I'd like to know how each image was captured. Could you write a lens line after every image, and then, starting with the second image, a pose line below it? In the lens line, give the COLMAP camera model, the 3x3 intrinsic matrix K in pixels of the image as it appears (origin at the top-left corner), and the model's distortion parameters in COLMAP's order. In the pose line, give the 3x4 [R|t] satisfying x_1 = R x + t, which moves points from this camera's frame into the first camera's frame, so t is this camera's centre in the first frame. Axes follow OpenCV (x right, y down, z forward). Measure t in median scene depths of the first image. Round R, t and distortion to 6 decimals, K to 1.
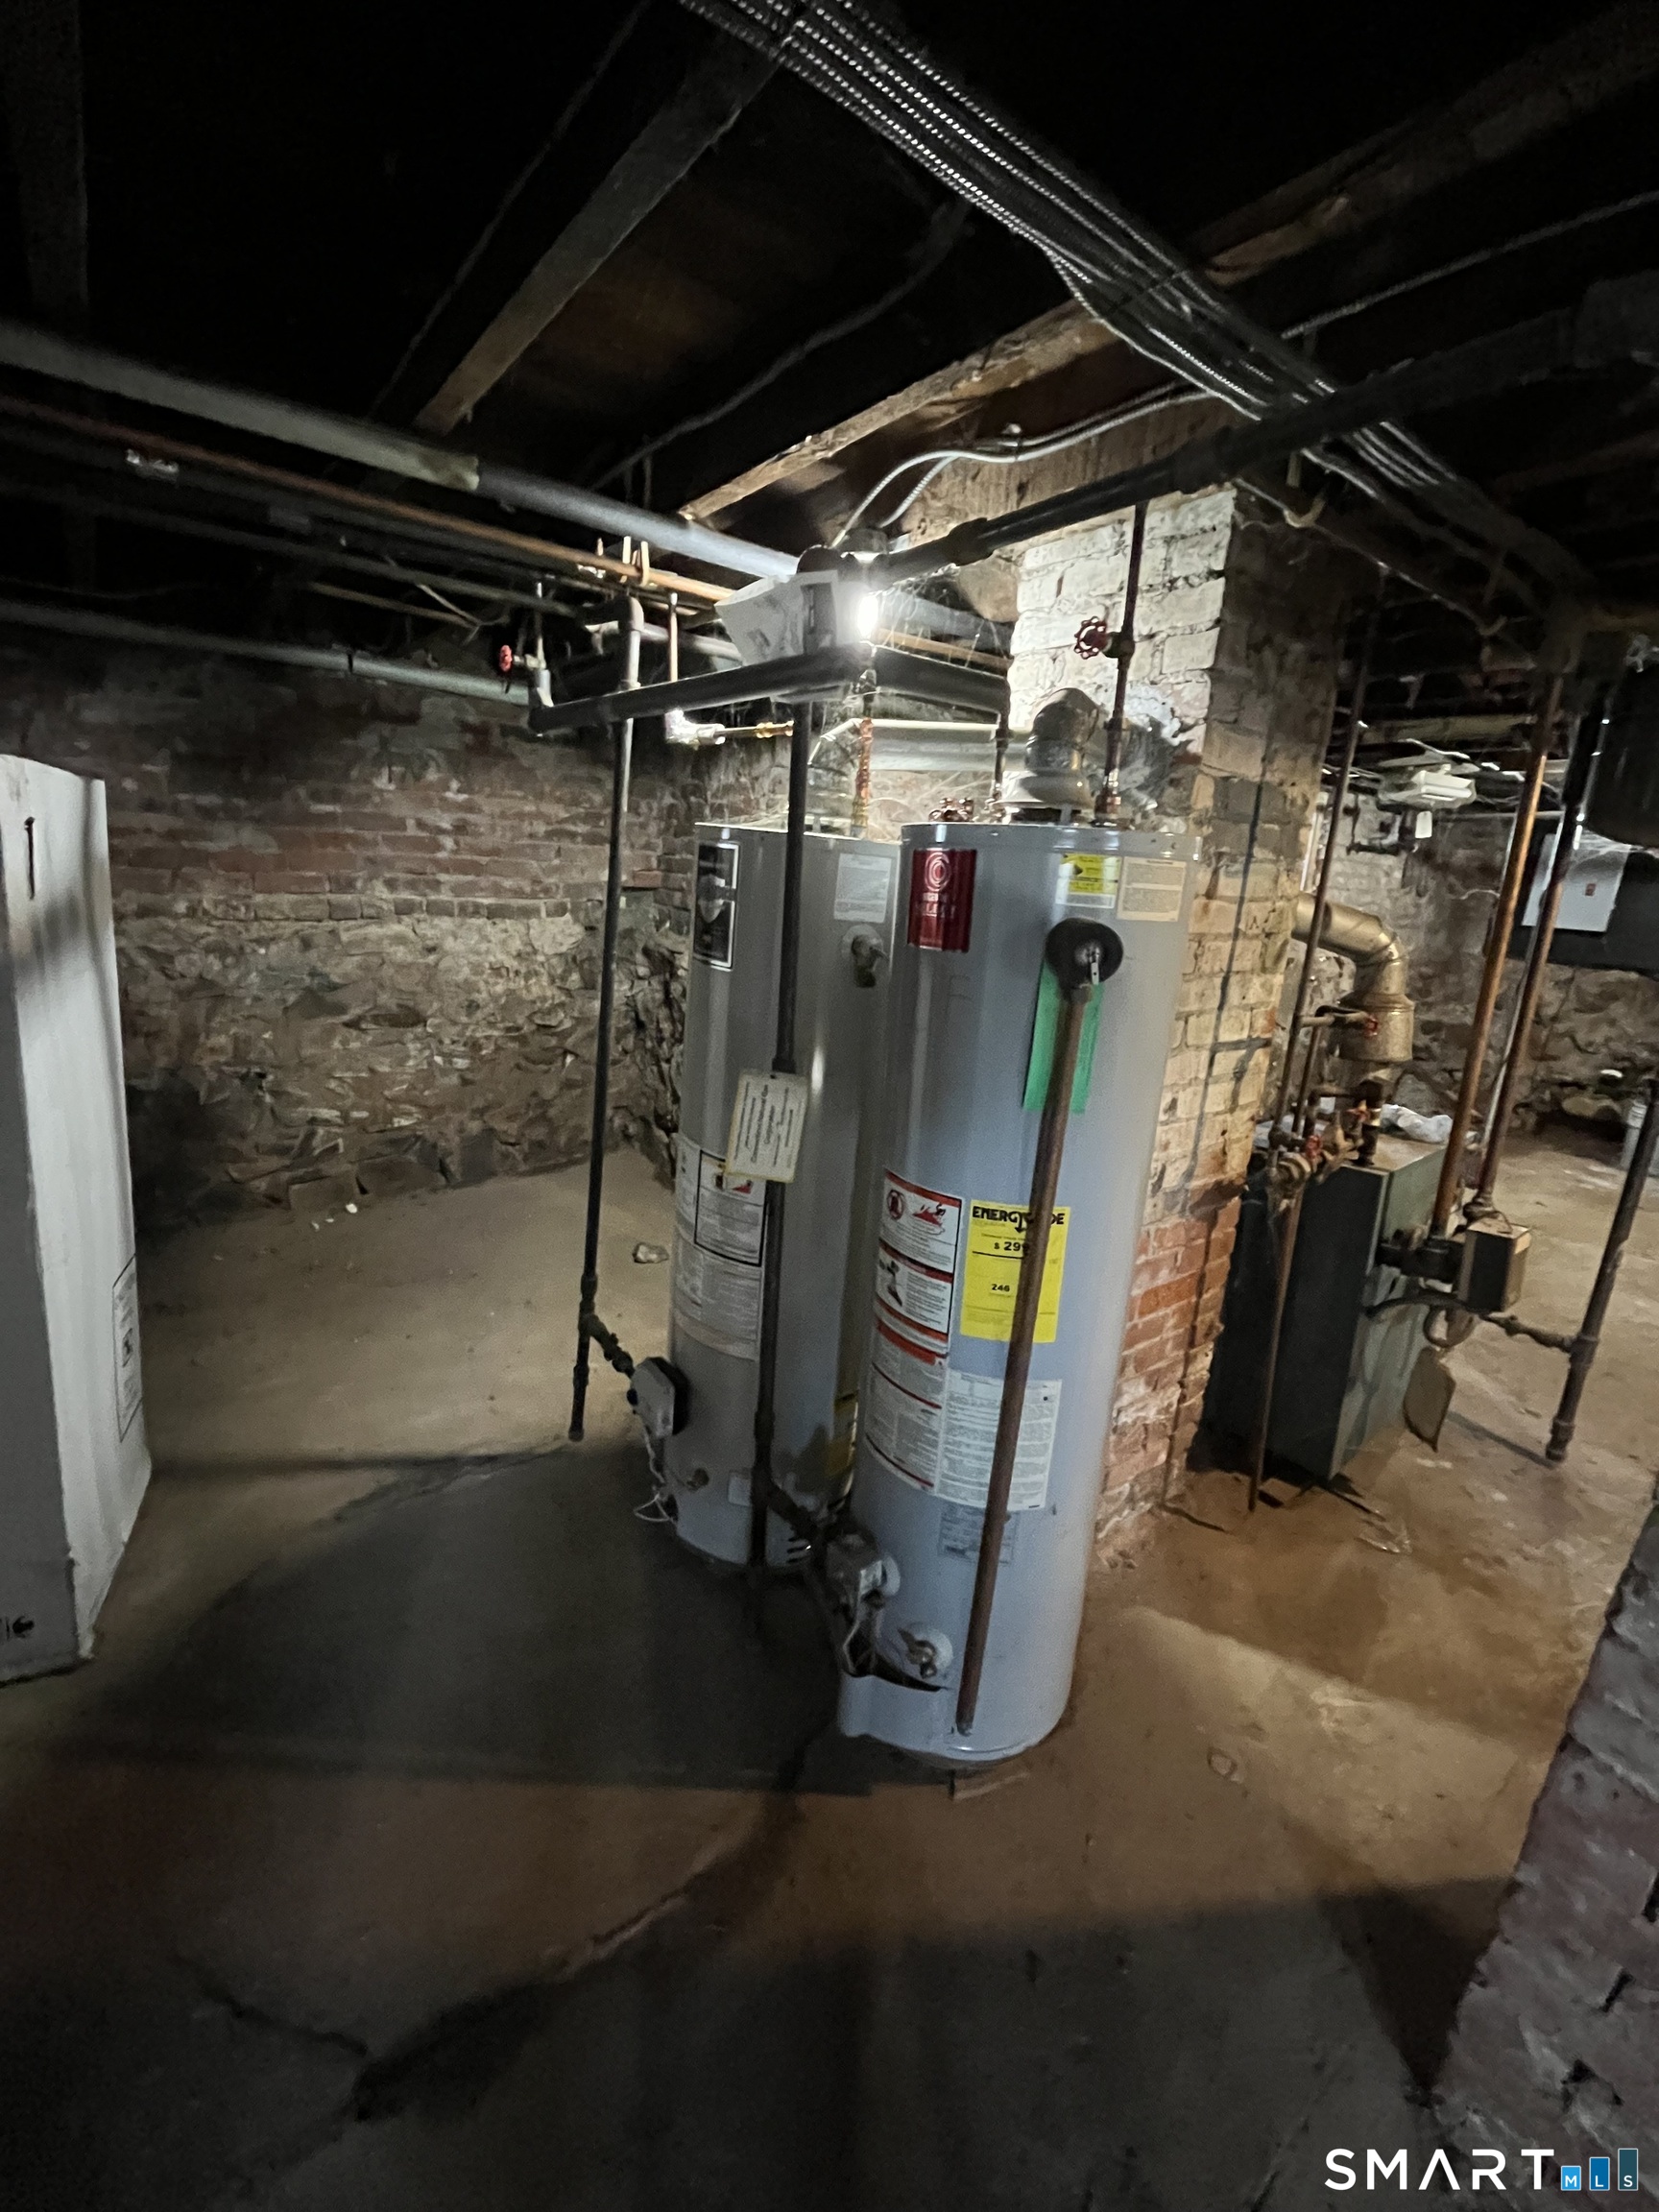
lens RADIAL K [[900.1, 0, 829.8], [0, 900.1, 1101.9], [0, 0, 1]] dist [-0.001722, 0.000550]
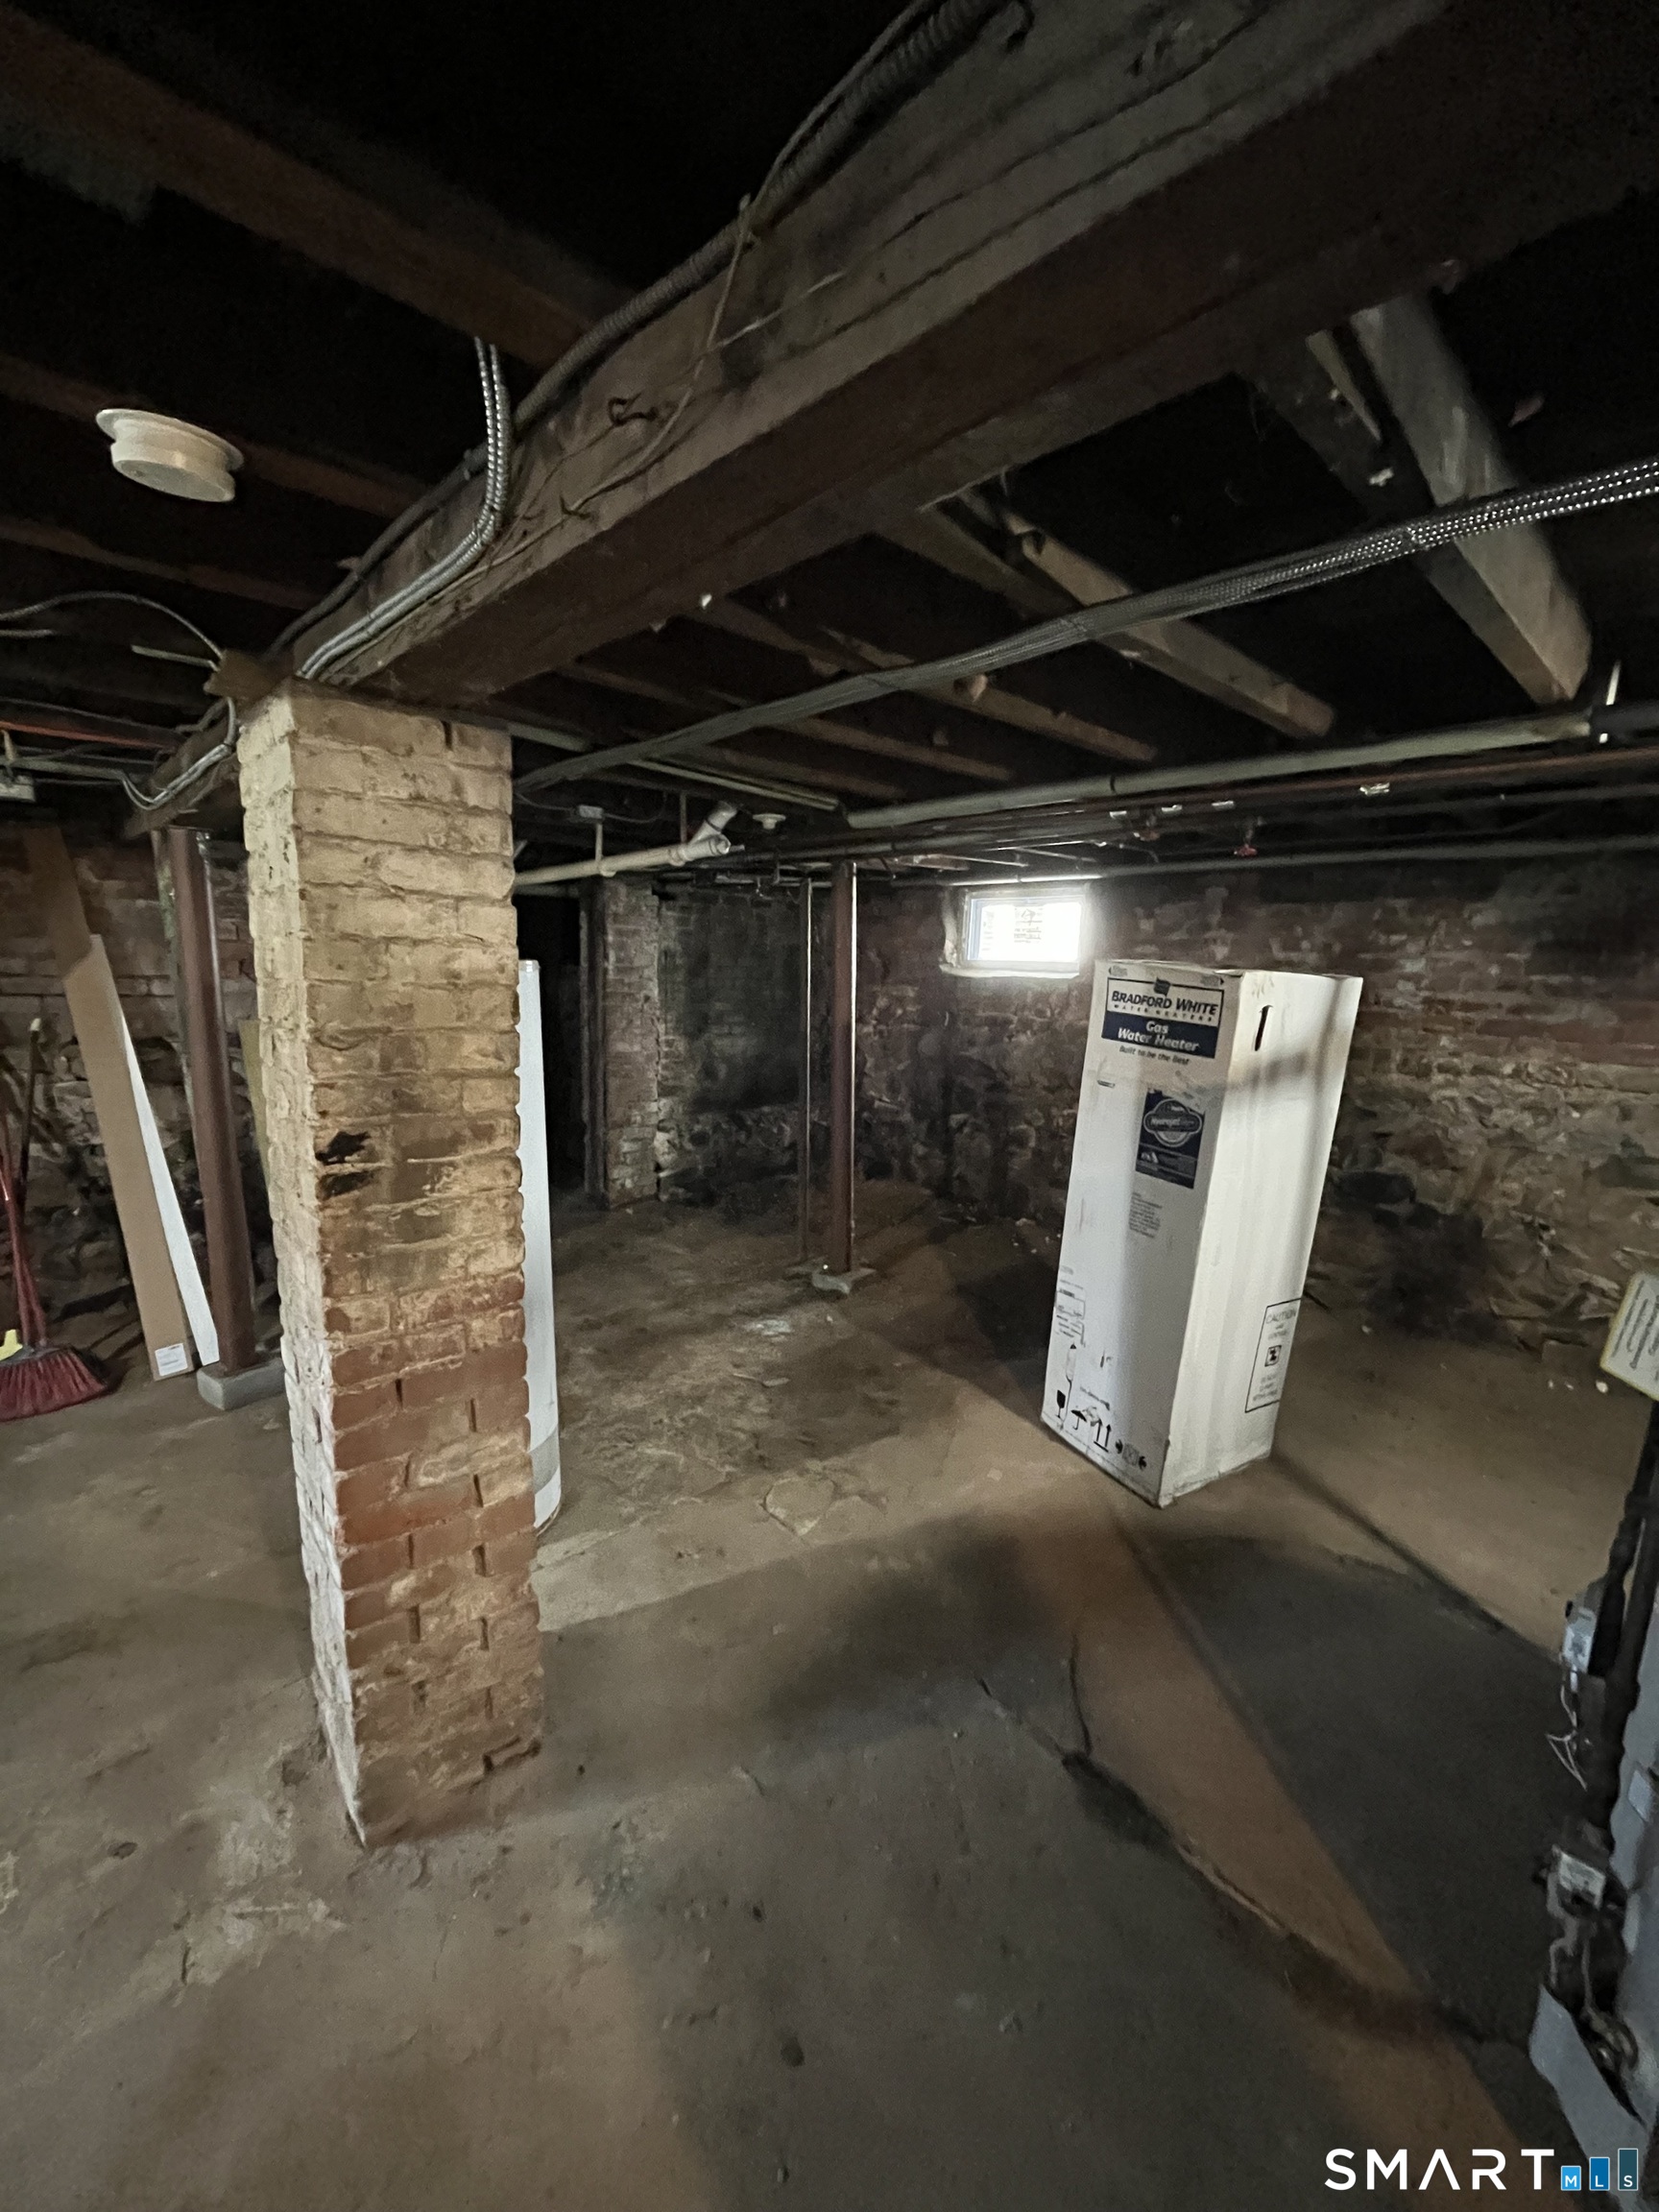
lens RADIAL K [[900.1, 0, 829.8], [0, 900.1, 1101.9], [0, 0, 1]] dist [-0.001722, 0.000550]
pose [[0.111490, 0.106465, -0.988046, 0.326450], [-0.277669, 0.957983, 0.071894, -0.014384], [0.954185, 0.266335, 0.136367, 0.010643]]
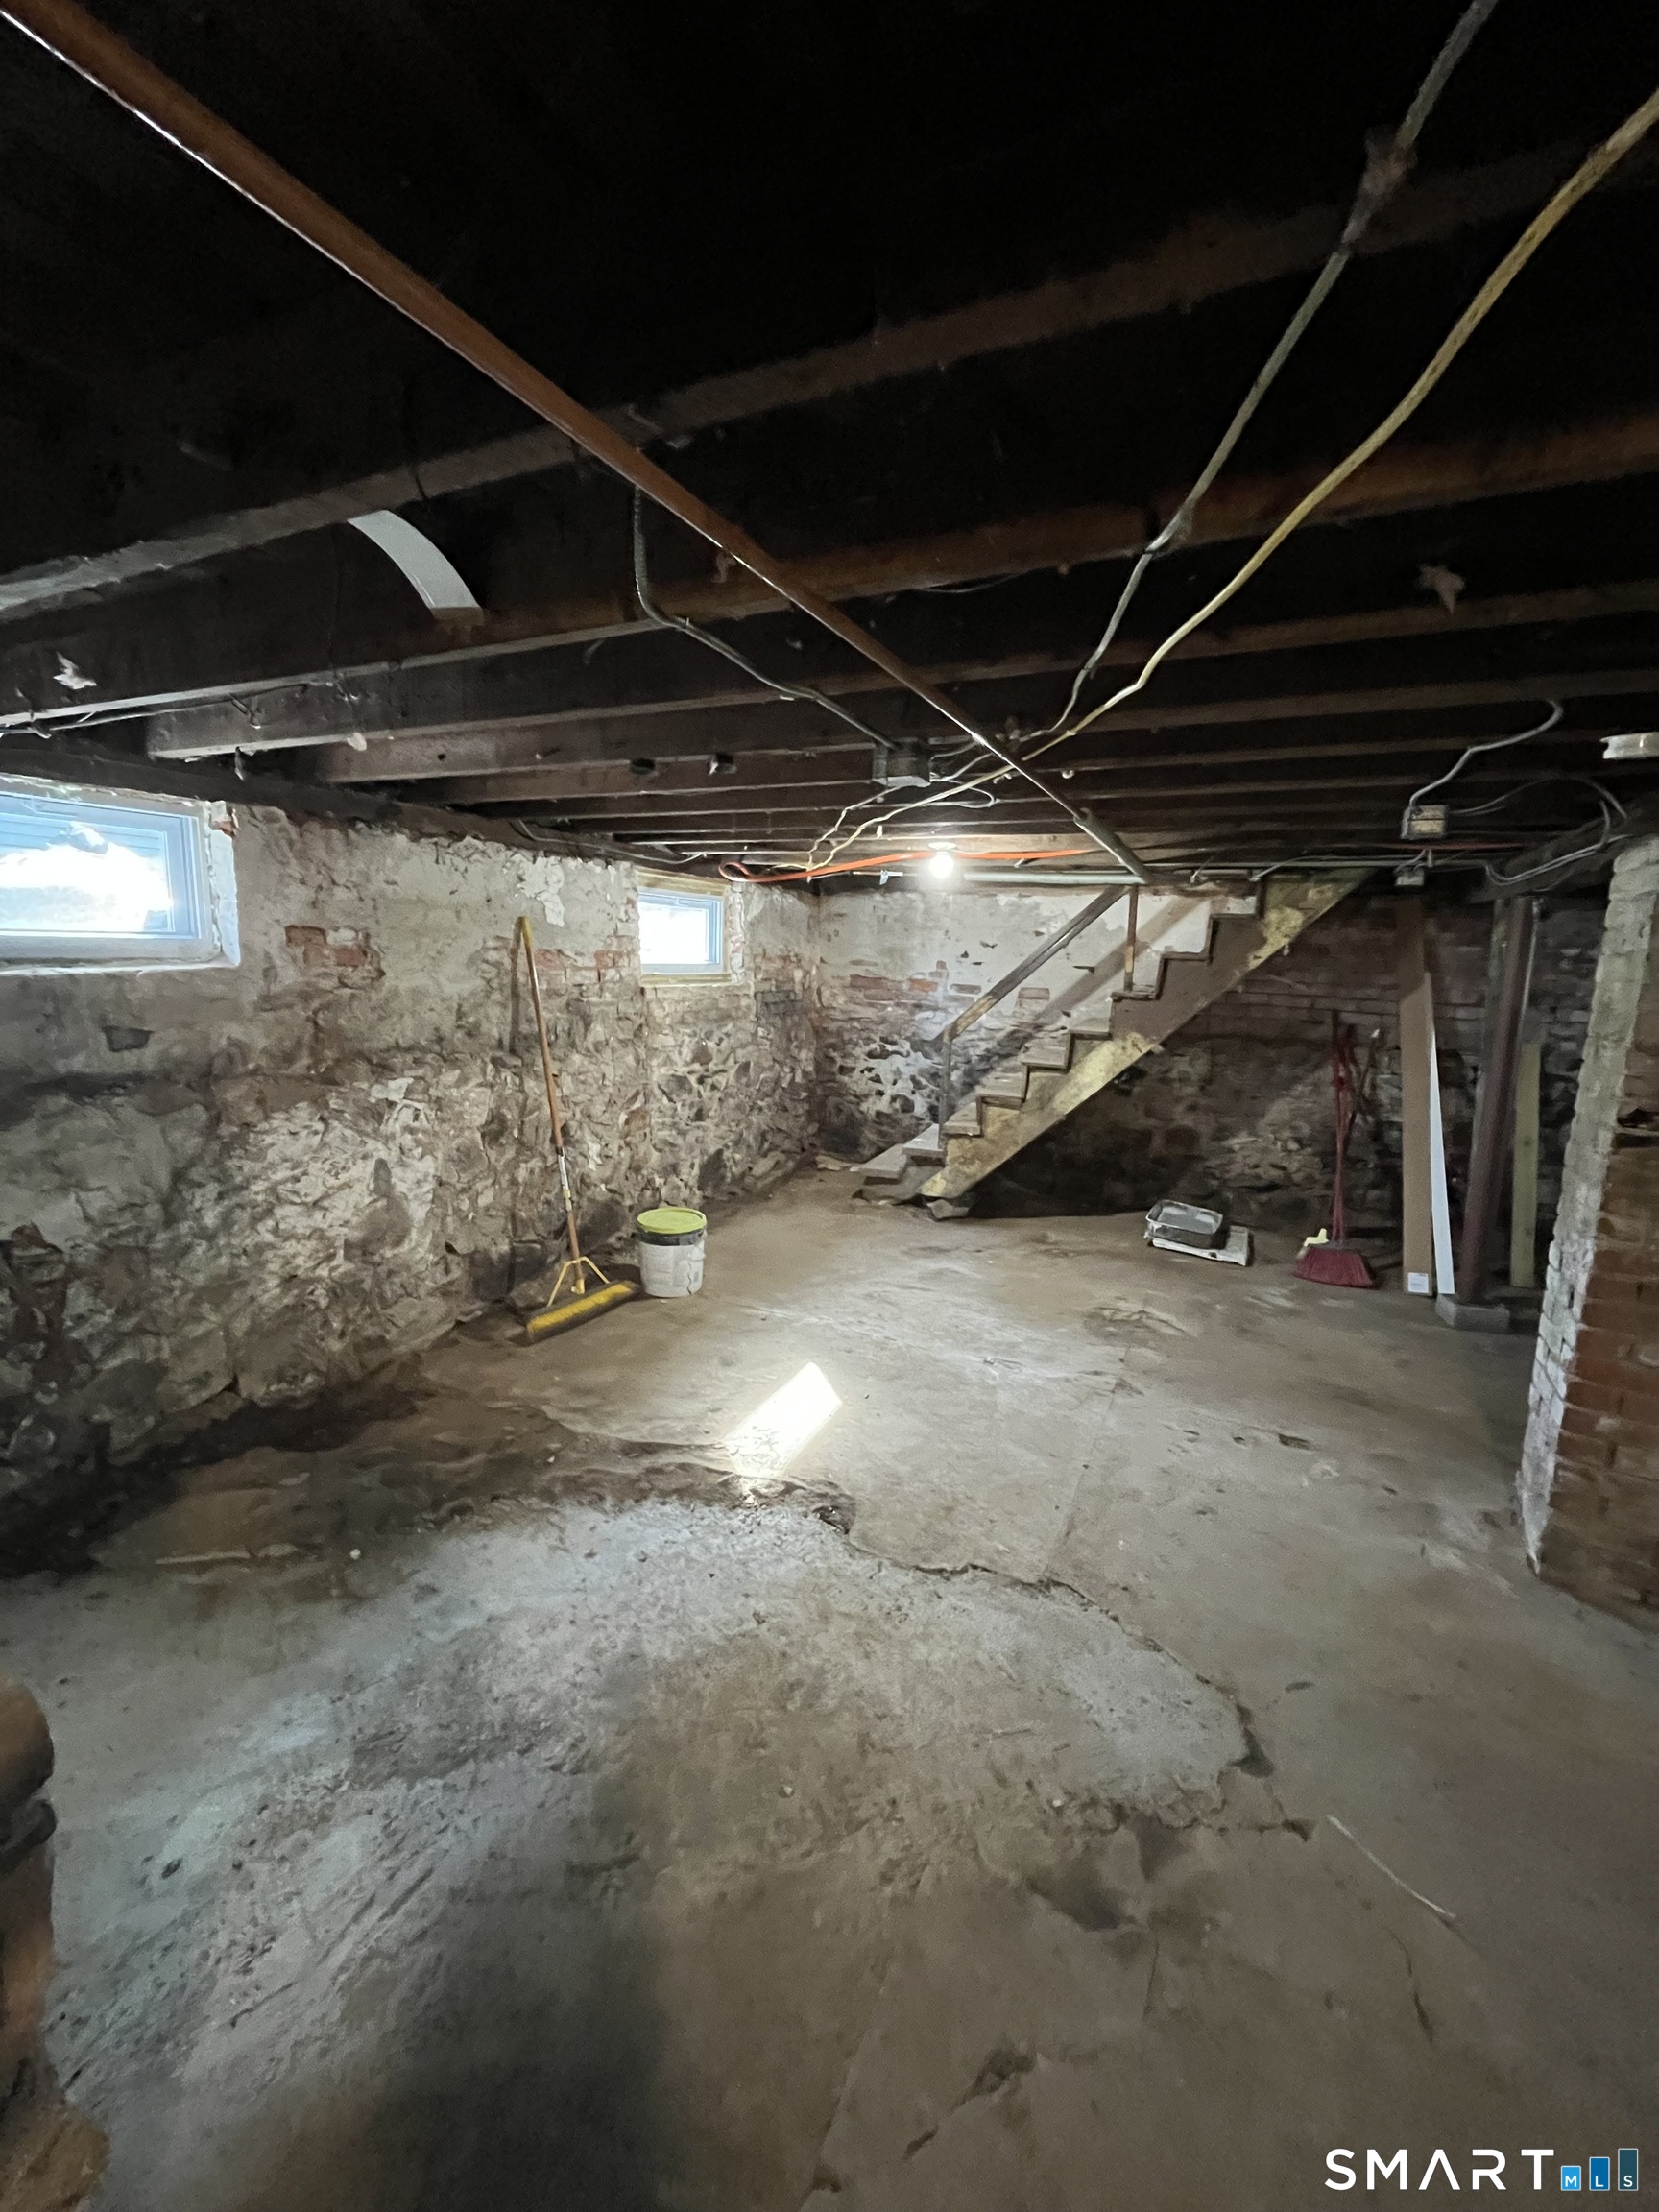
lens RADIAL K [[900.1, 0, 829.8], [0, 900.1, 1101.9], [0, 0, 1]] dist [-0.001722, 0.000550]
pose [[-0.881519, -0.004248, -0.472129, 0.767512], [-0.197449, 0.911638, 0.360458, -0.033342], [0.428879, 0.410972, -0.804465, 0.141362]]
